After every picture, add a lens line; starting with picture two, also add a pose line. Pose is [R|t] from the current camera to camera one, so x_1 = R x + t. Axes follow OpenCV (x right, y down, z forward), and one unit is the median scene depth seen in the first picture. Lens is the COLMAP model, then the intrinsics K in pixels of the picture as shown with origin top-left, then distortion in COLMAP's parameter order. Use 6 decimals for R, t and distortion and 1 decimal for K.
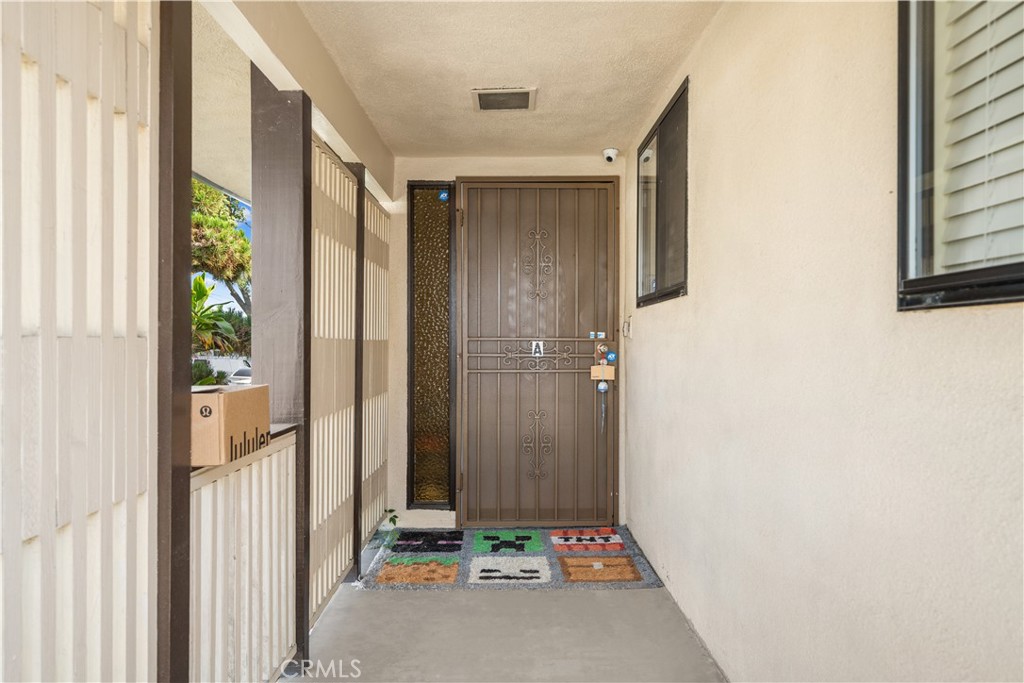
lens RADIAL K [[682.2, 0, 514.5], [0, 682.2, 355.4], [0, 0, 1]] dist [0.006121, 0.002165]
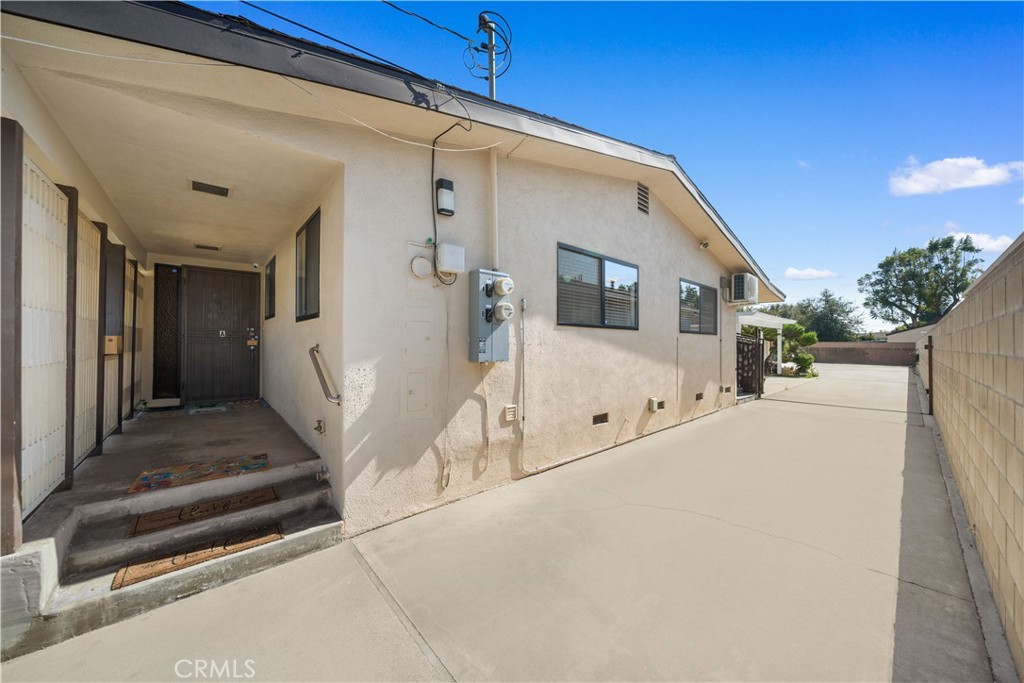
lens RADIAL K [[355.4, 0, 510.3], [0, 355.4, 338.4], [0, 0, 1]] dist [-0.008442, -0.000012]
pose [[0.764935, 0.009913, 0.644031, 0.005289], [0.008529, 0.999638, -0.025517, 0.052976], [-0.644050, 0.025012, 0.764574, -0.770082]]
